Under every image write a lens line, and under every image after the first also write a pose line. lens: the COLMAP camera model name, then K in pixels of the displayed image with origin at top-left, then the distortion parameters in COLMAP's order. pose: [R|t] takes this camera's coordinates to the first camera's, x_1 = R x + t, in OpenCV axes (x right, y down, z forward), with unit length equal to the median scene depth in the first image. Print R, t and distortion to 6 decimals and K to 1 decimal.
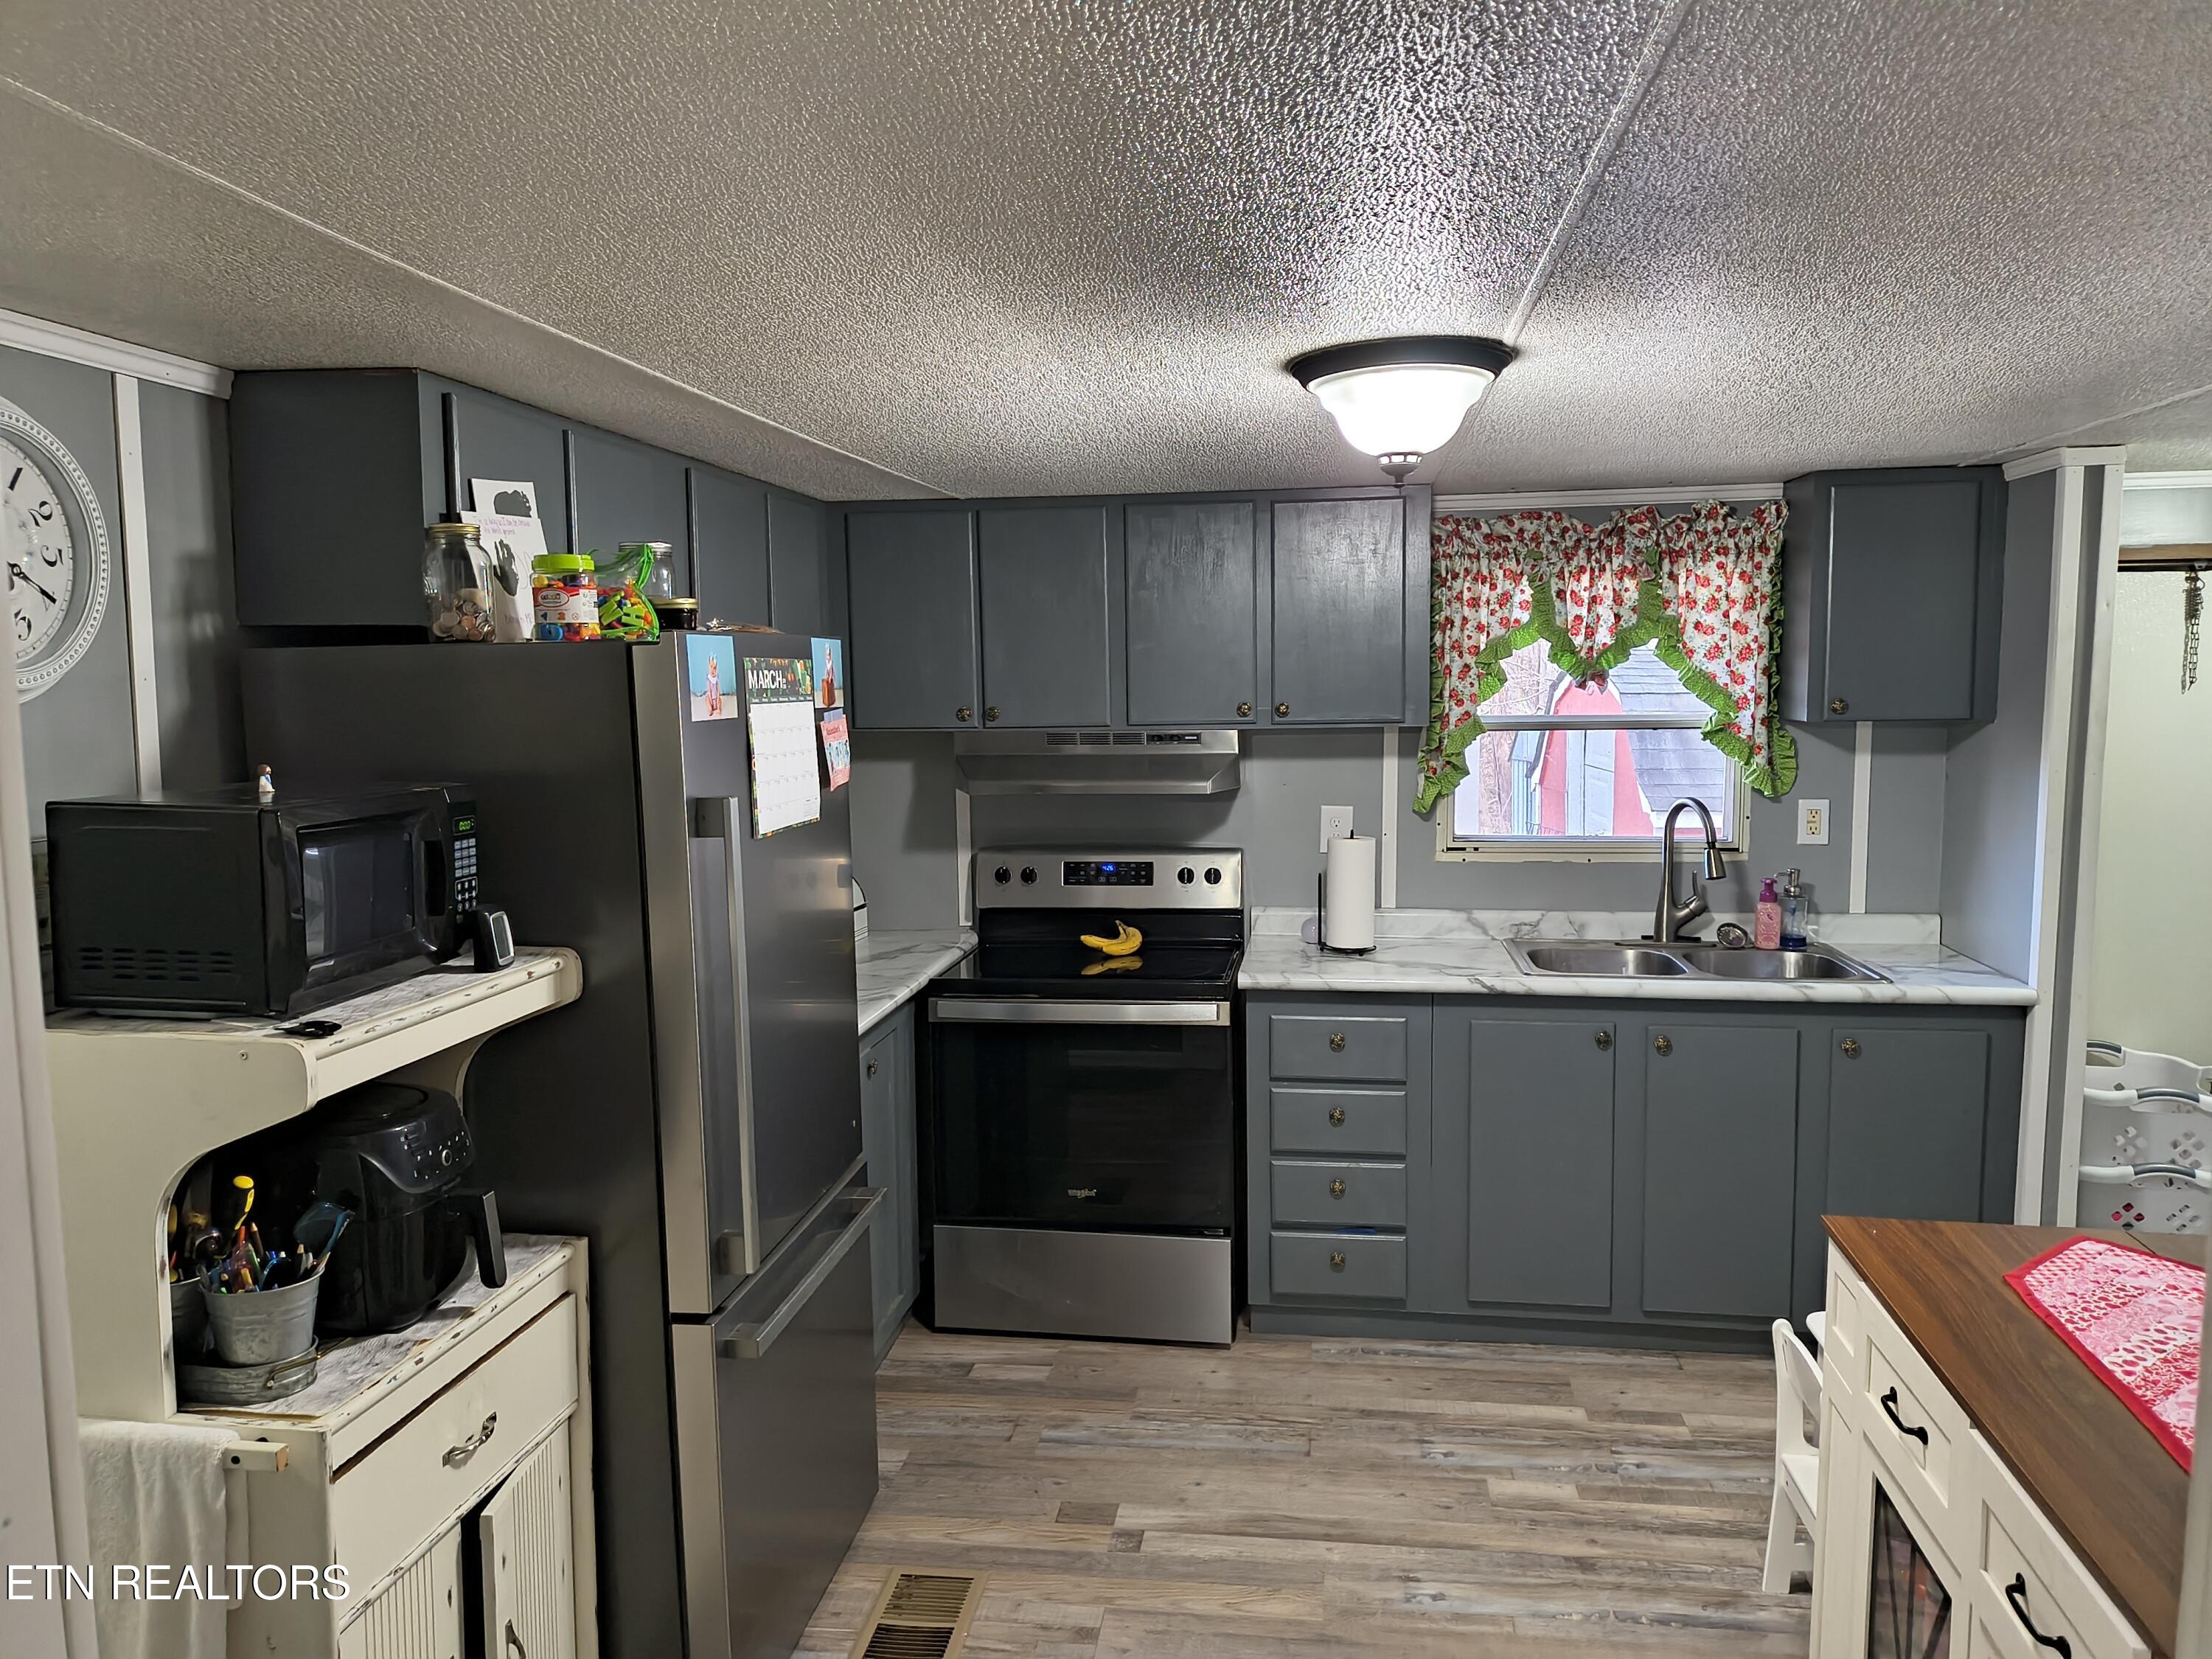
lens RADIAL K [[1595.8, 0, 1123.6], [0, 1595.8, 840.2], [0, 0, 1]] dist [0.034596, -0.044651]
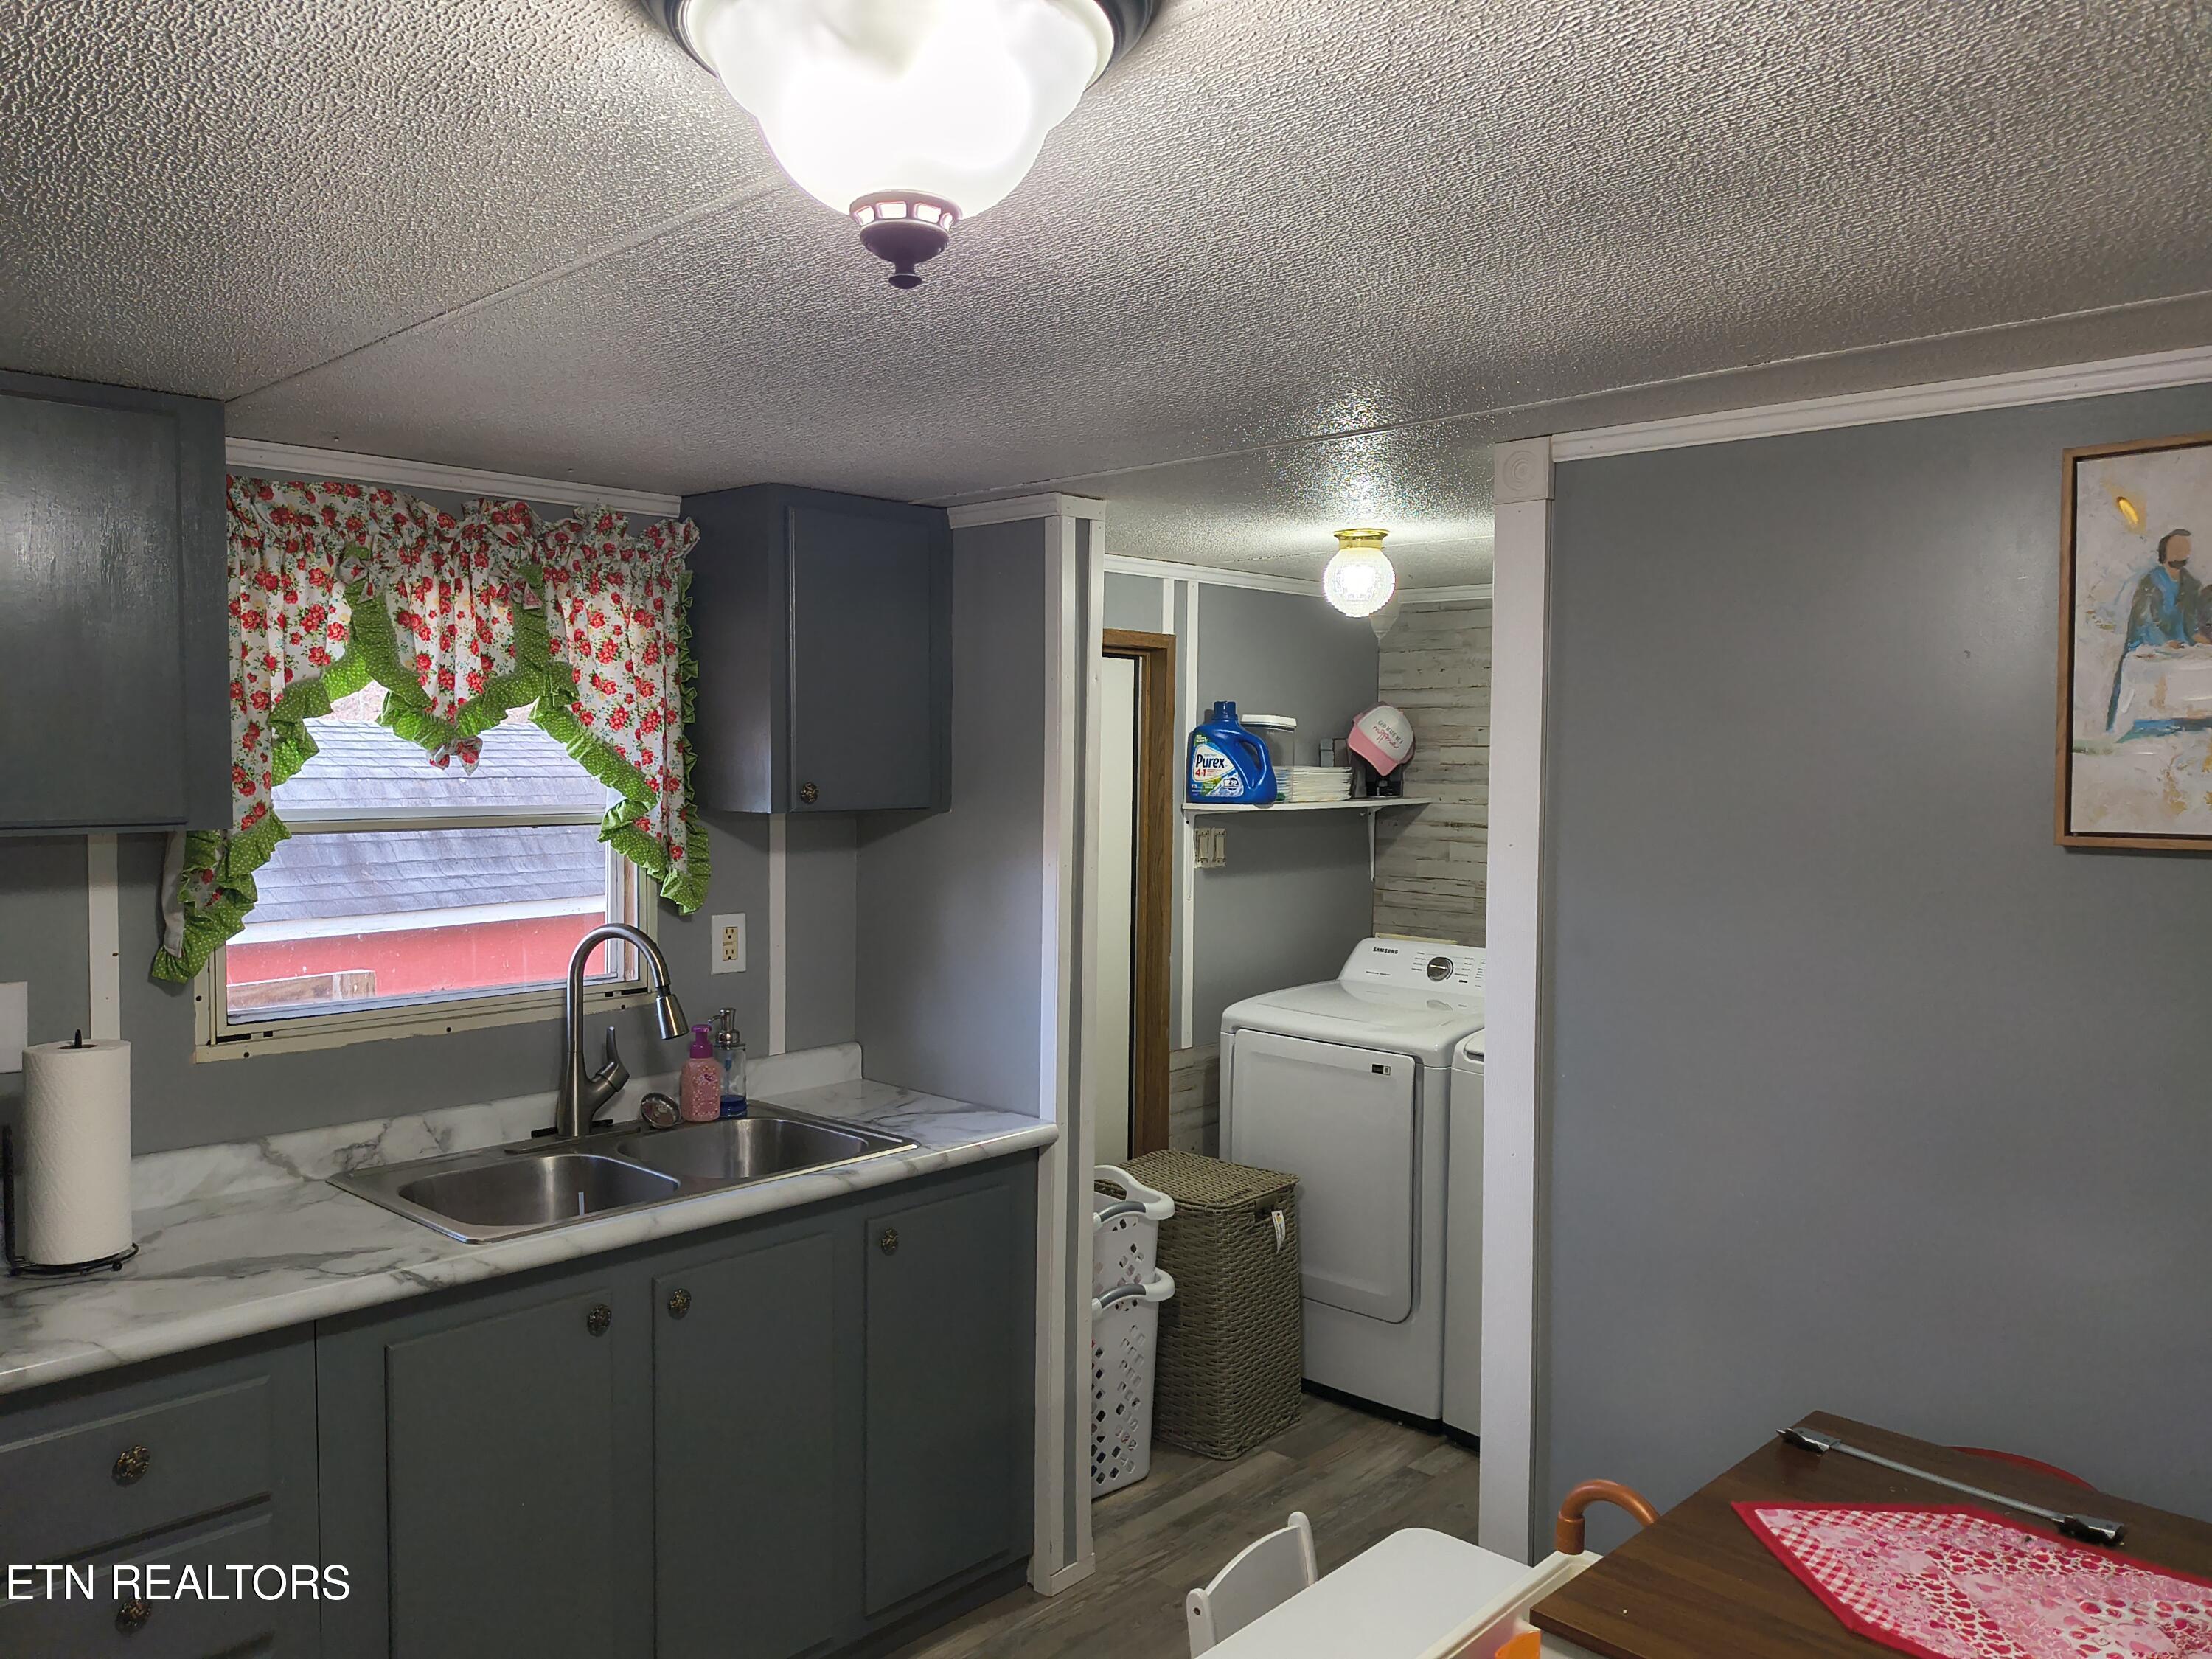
lens RADIAL K [[1595.8, 0, 1125.4], [0, 1595.8, 832.7], [0, 0, 1]] dist [0.034596, -0.044651]
pose [[0.580180, -0.022751, 0.814170, -0.081946], [0.072637, 0.997072, -0.023899, -0.032817], [-0.811243, 0.073004, 0.580134, 0.406068]]
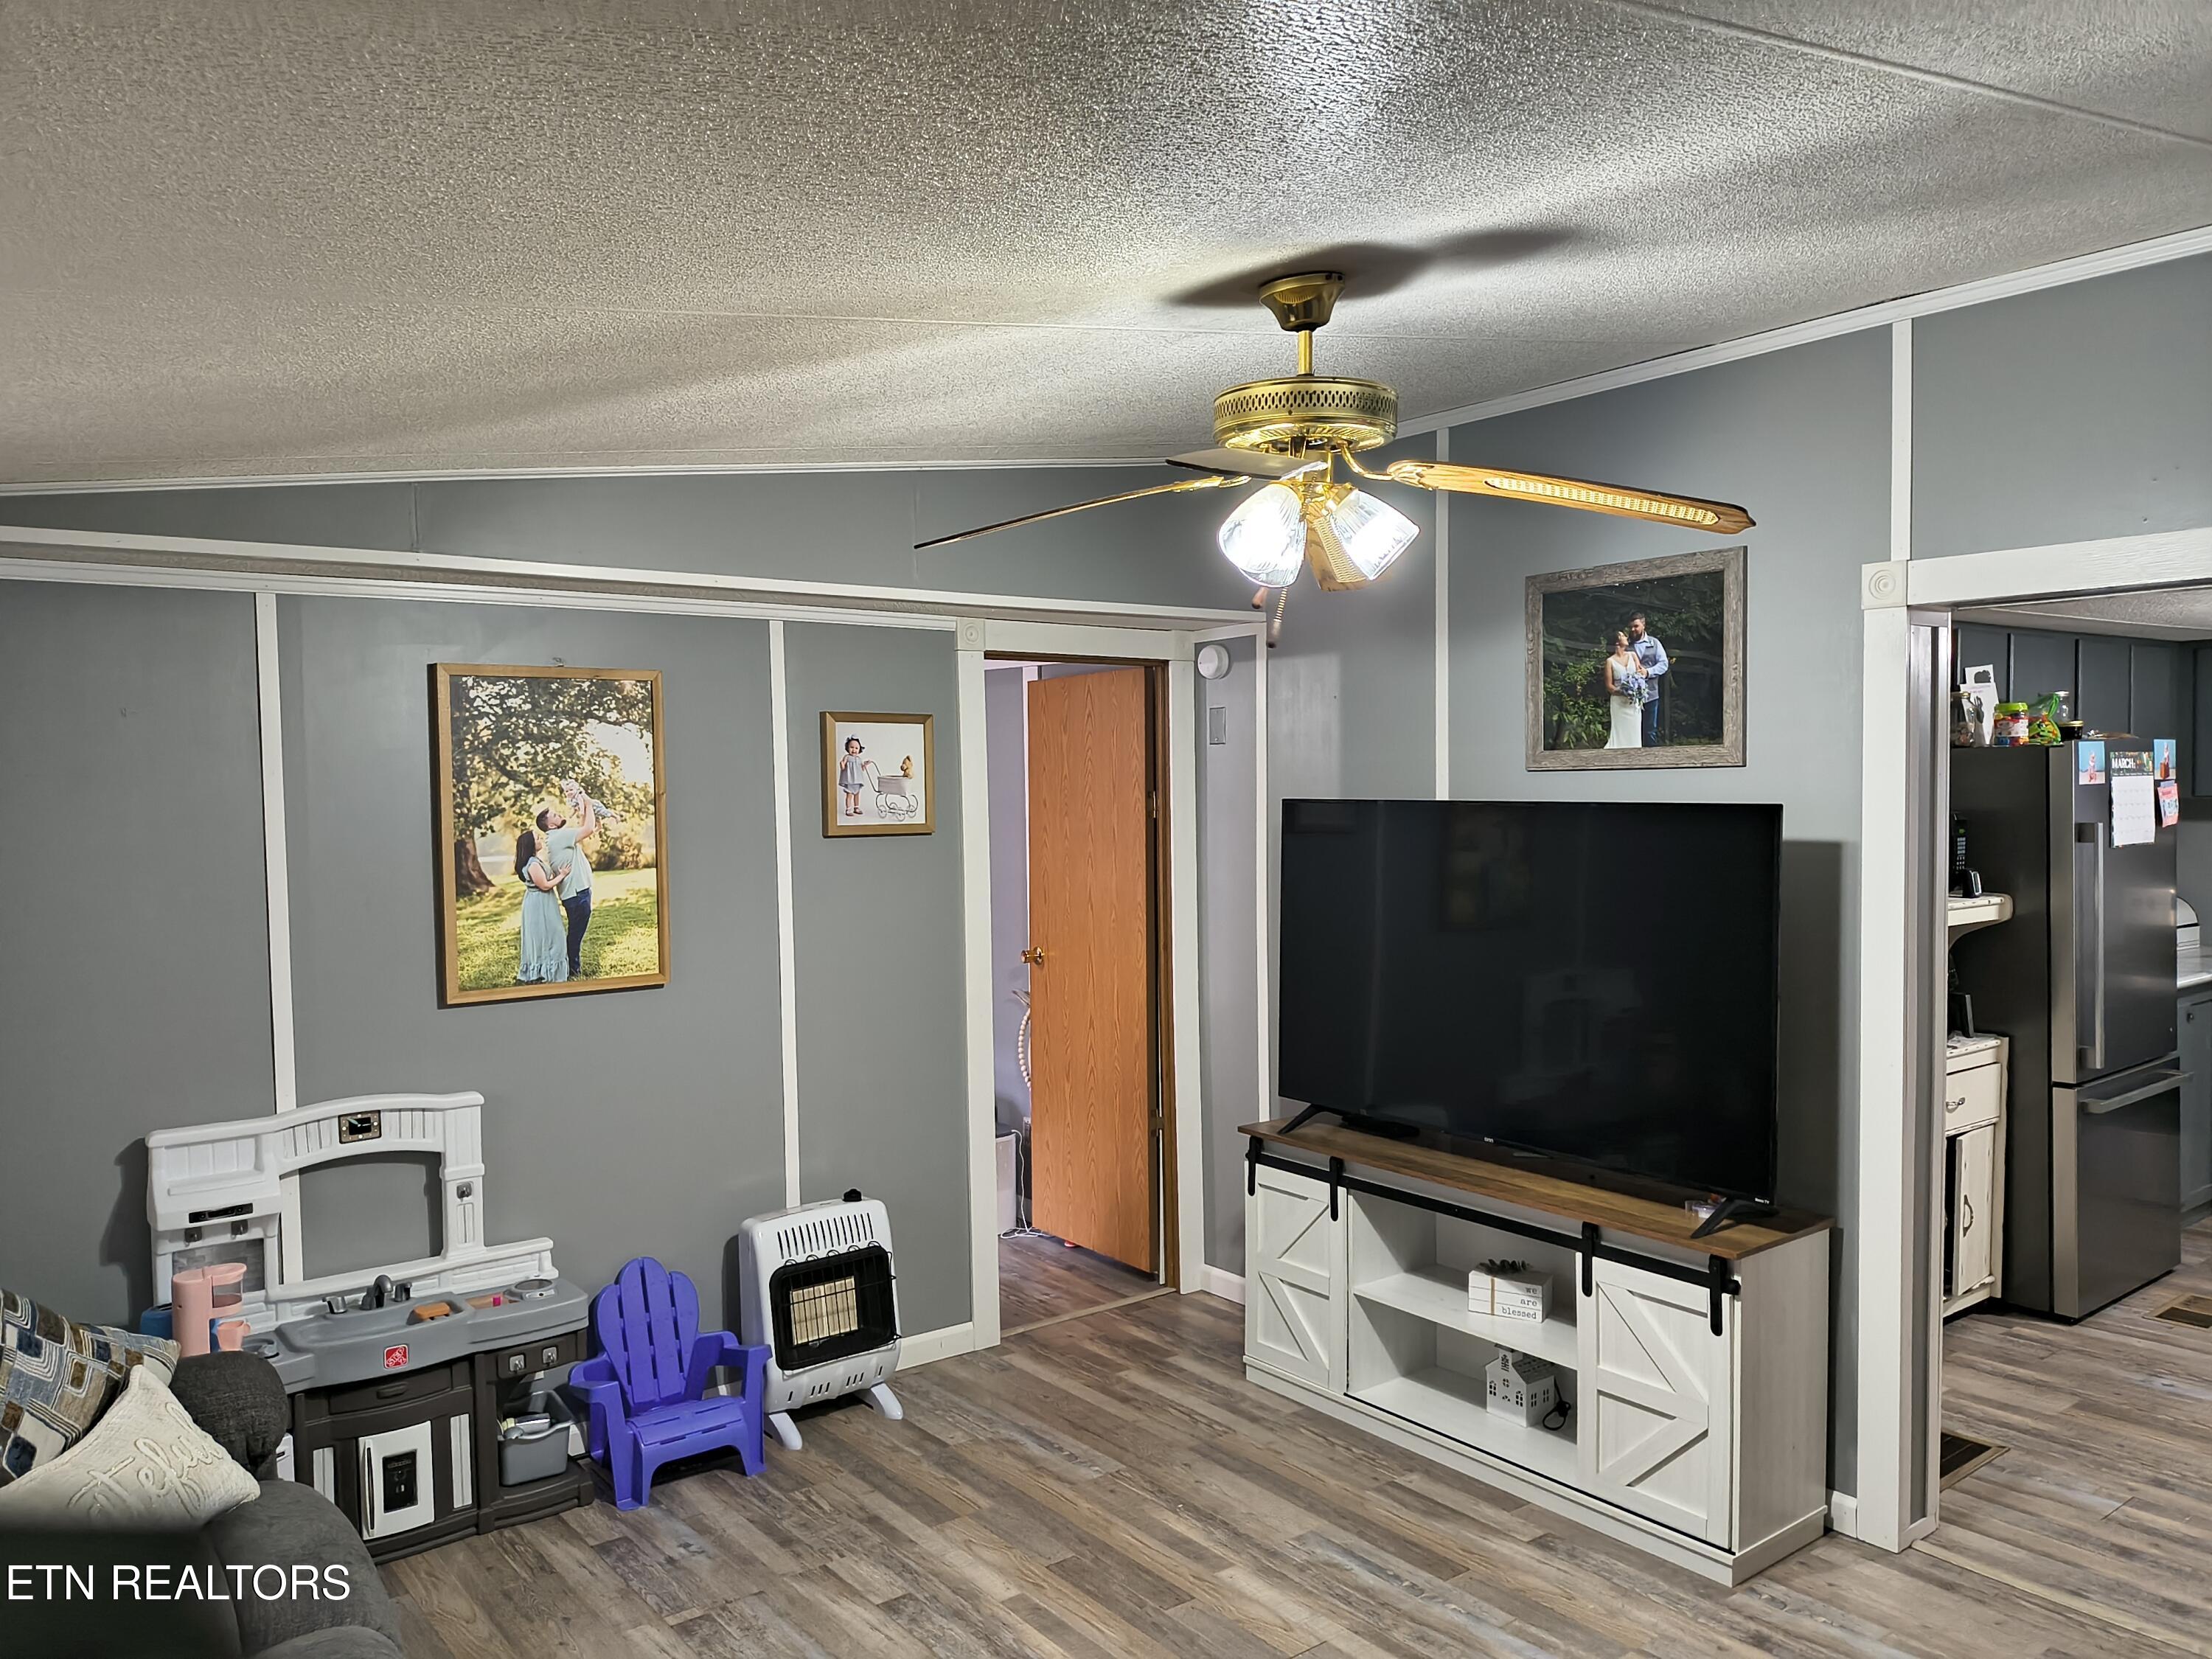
lens RADIAL K [[1595.8, 0, 1127.5], [0, 1595.8, 841.9], [0, 0, 1]] dist [0.034596, -0.044651]
pose [[0.713690, 0.029661, -0.699834, 0.120514], [-0.064778, 0.997616, -0.023778, 0.050839], [0.697460, 0.062304, 0.713910, -0.525754]]
